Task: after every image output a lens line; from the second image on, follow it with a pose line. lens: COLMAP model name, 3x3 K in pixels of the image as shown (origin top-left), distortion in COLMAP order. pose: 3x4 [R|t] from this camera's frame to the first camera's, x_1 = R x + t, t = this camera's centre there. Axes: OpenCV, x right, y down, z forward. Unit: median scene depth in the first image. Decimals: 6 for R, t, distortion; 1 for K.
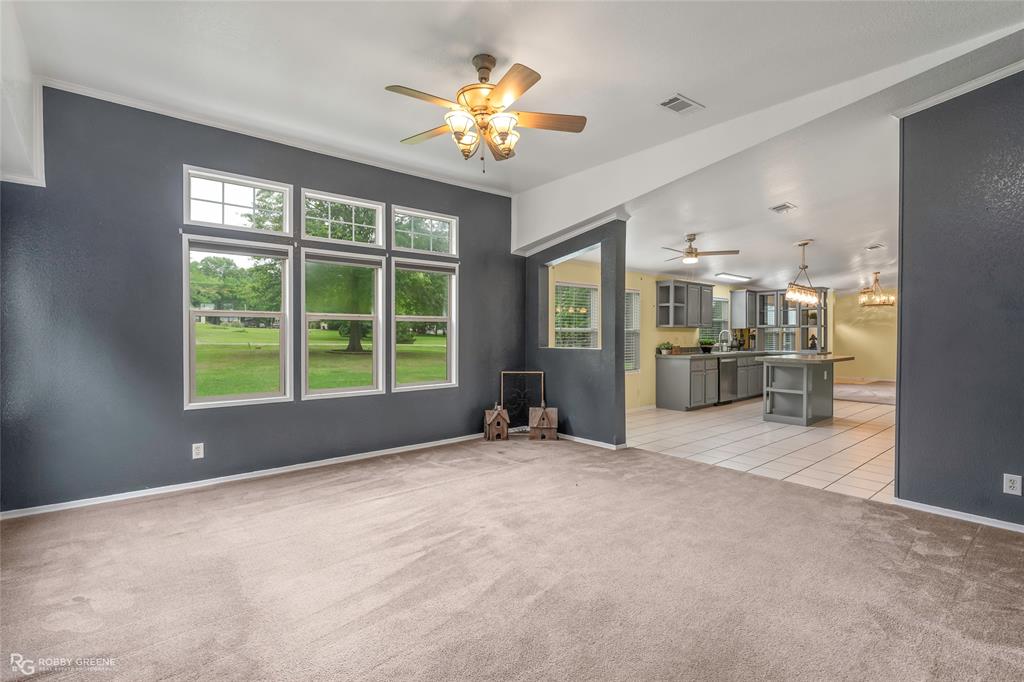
lens RADIAL K [[482.7, 0, 524.2], [0, 482.7, 344.9], [0, 0, 1]] dist [0.002017, 0.000278]
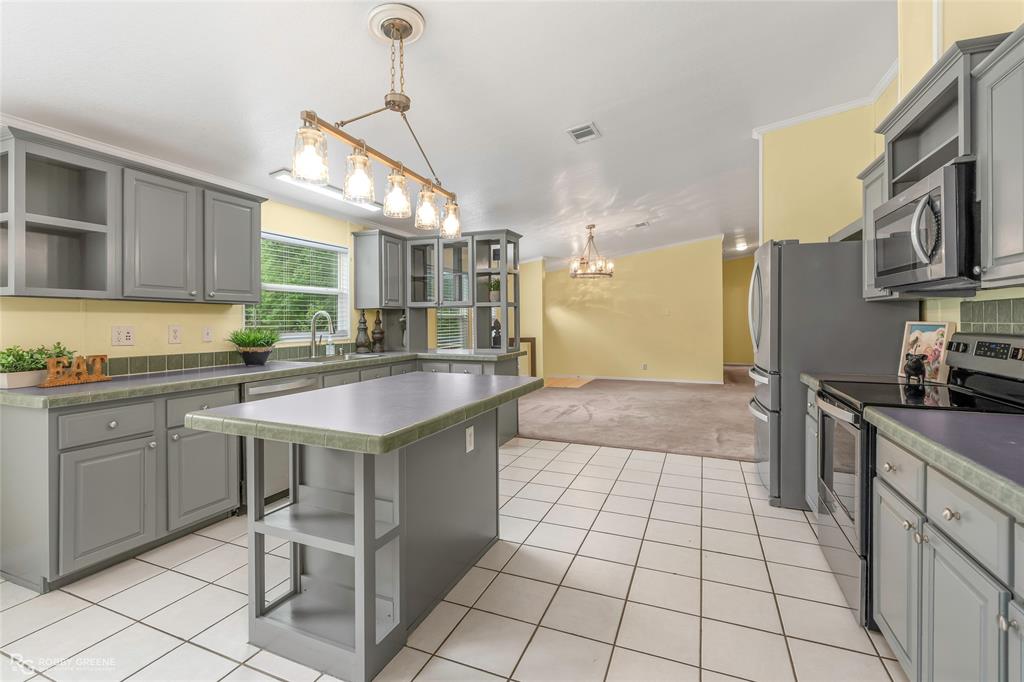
lens RADIAL K [[466.6, 0, 513.9], [0, 466.6, 322.9], [0, 0, 1]] dist [0.001269, 0.000382]
pose [[0.893932, -0.004386, 0.448180, 0.445404], [0.011011, 0.999865, -0.012179, -0.013221], [-0.448066, 0.015822, 0.893860, 0.612371]]
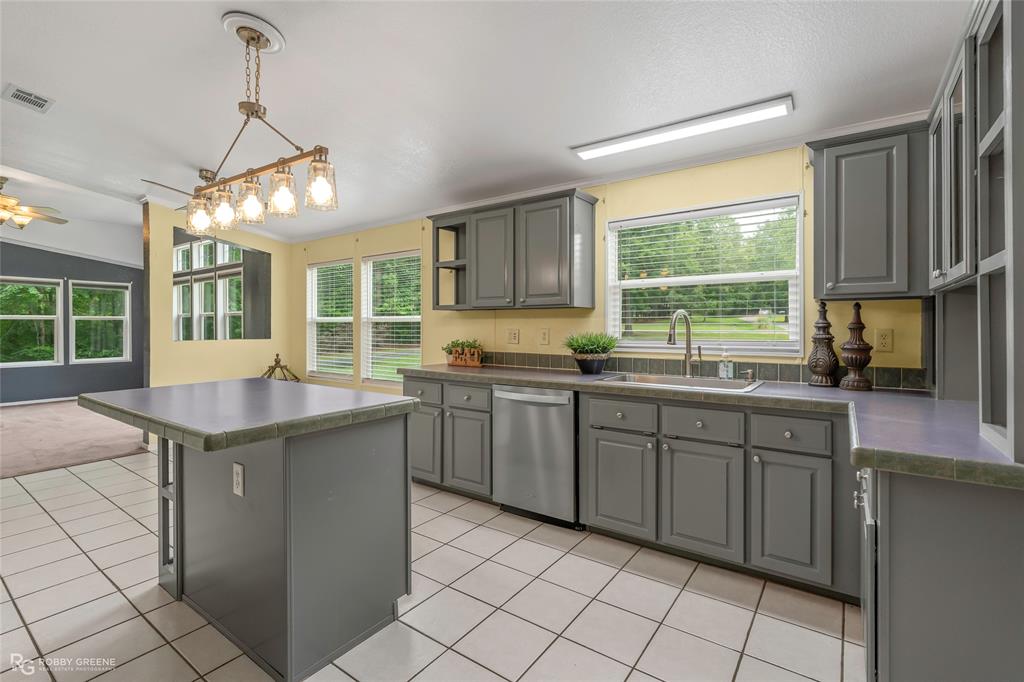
lens RADIAL K [[466.6, 0, 513.9], [0, 466.6, 322.9], [0, 0, 1]] dist [0.001269, 0.000382]
pose [[0.217241, -0.004054, -0.976110, 0.798258], [-0.016467, 0.999834, -0.007818, -0.020651], [0.975979, 0.017772, 0.217138, 0.965390]]
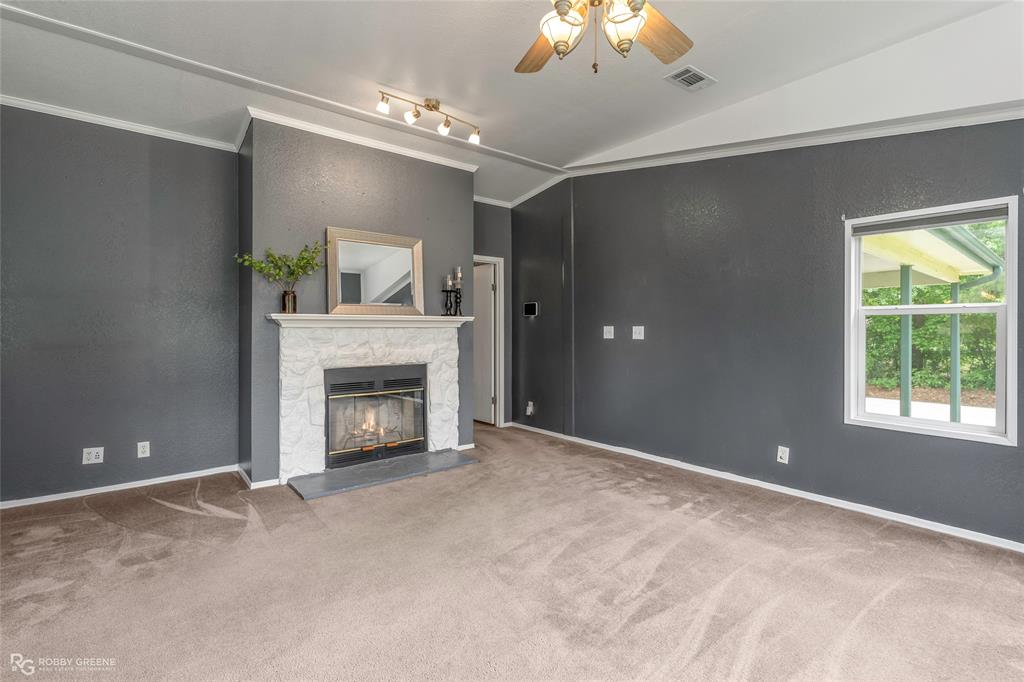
lens RADIAL K [[464.0, 0, 514.4], [0, 464.0, 329.1], [0, 0, 1]] dist [-0.001684, 0.000141]
pose [[-0.998689, -0.001761, 0.051150, -0.025877], [-0.000807, 0.999825, 0.018667, -0.013934], [-0.051174, 0.018601, -0.998517, 0.599467]]
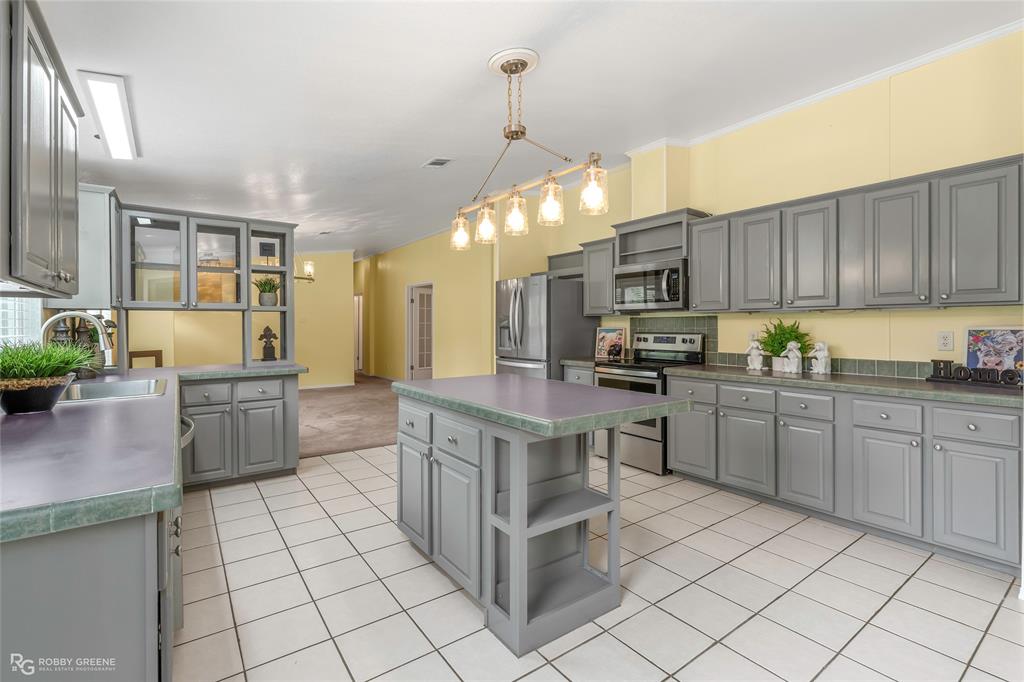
lens RADIAL K [[464.0, 0, 514.4], [0, 464.0, 329.1], [0, 0, 1]] dist [-0.001684, 0.000141]
pose [[0.085674, -0.006214, 0.996304, 0.208703], [0.023106, 0.999724, 0.004248, -0.018680], [-0.996055, 0.022657, 0.085794, 0.857811]]
